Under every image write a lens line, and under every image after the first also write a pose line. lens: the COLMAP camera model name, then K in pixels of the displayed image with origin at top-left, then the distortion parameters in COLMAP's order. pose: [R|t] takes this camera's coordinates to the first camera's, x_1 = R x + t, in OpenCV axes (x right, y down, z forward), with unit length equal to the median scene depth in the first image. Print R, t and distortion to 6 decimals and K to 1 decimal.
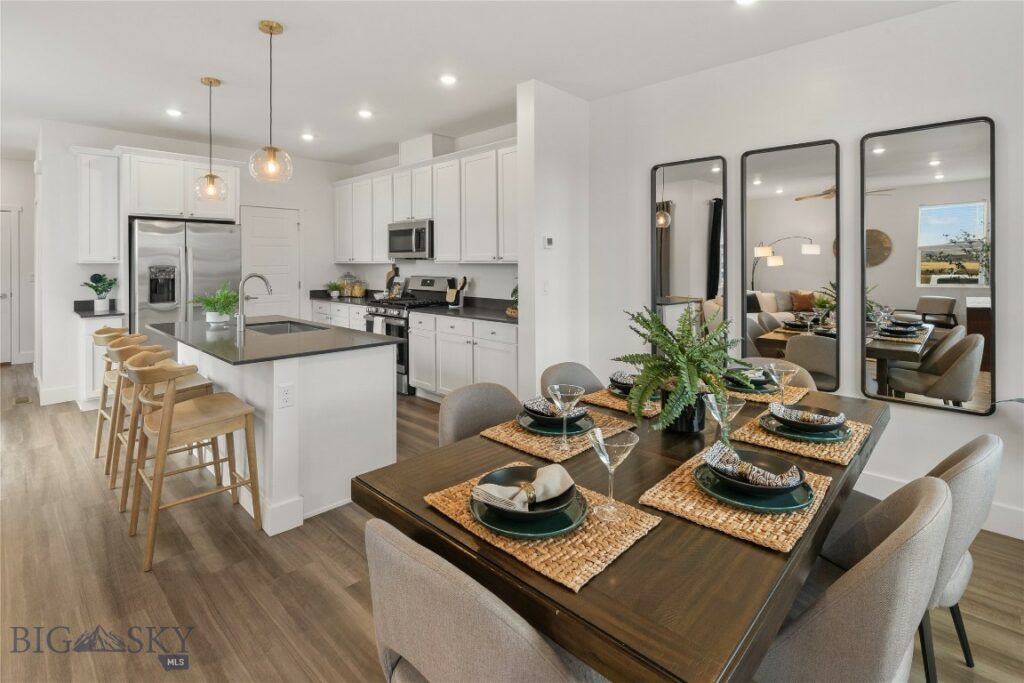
lens RADIAL K [[498.8, 0, 510.8], [0, 498.8, 263.5], [0, 0, 1]] dist [-0.000295, 0.000126]
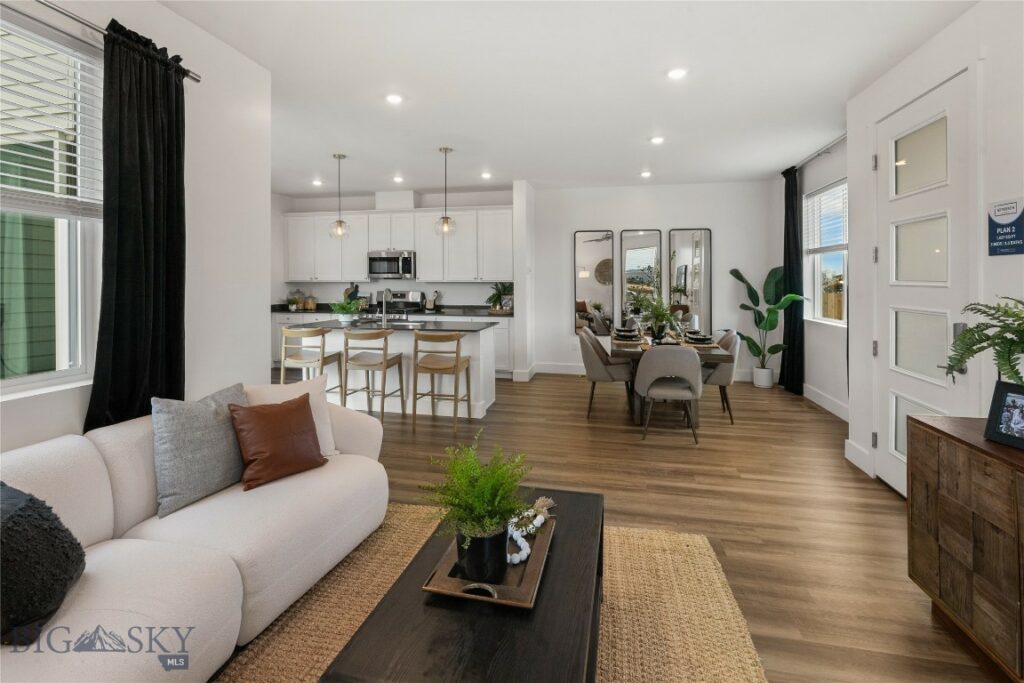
lens RADIAL K [[486.3, 0, 513.5], [0, 486.3, 284.7], [0, 0, 1]] dist [-0.001831, -0.000137]
pose [[0.849864, -0.001798, 0.526999, -0.658586], [-0.000783, 0.999989, 0.004673, 0.001029], [-0.527002, -0.004384, 0.849853, -0.337360]]
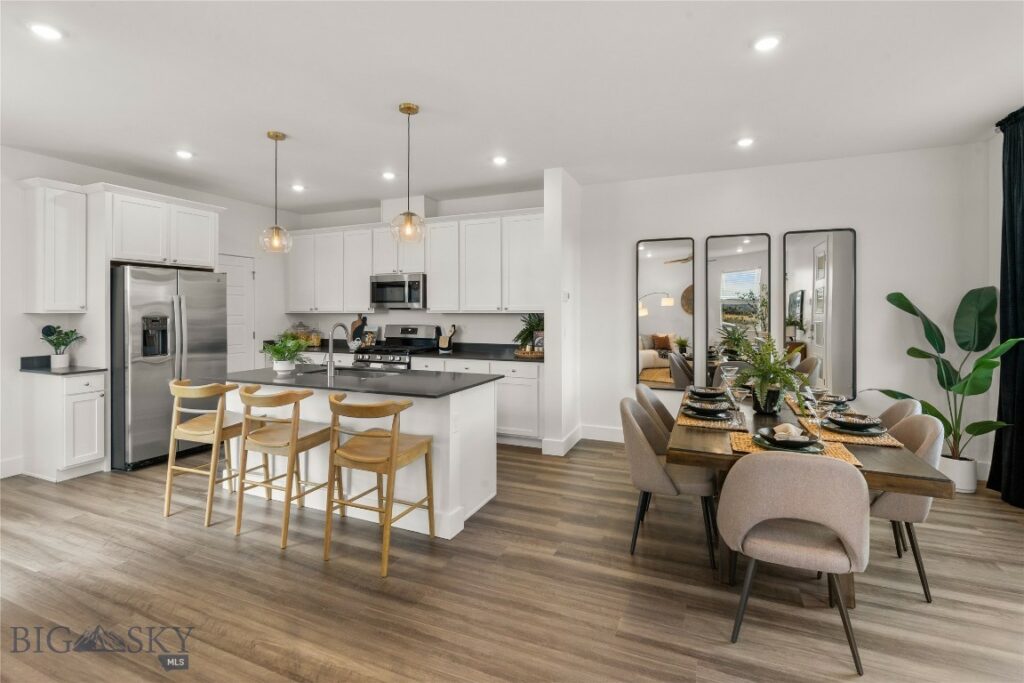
lens RADIAL K [[481.0, 0, 513.1], [0, 481.0, 315.3], [0, 0, 1]] dist [-0.000728, -0.000134]
pose [[0.933863, -0.002536, 0.357621, -0.359951], [0.000730, 0.999986, 0.005186, -0.000906], [-0.357629, -0.004582, 0.933852, -0.067417]]
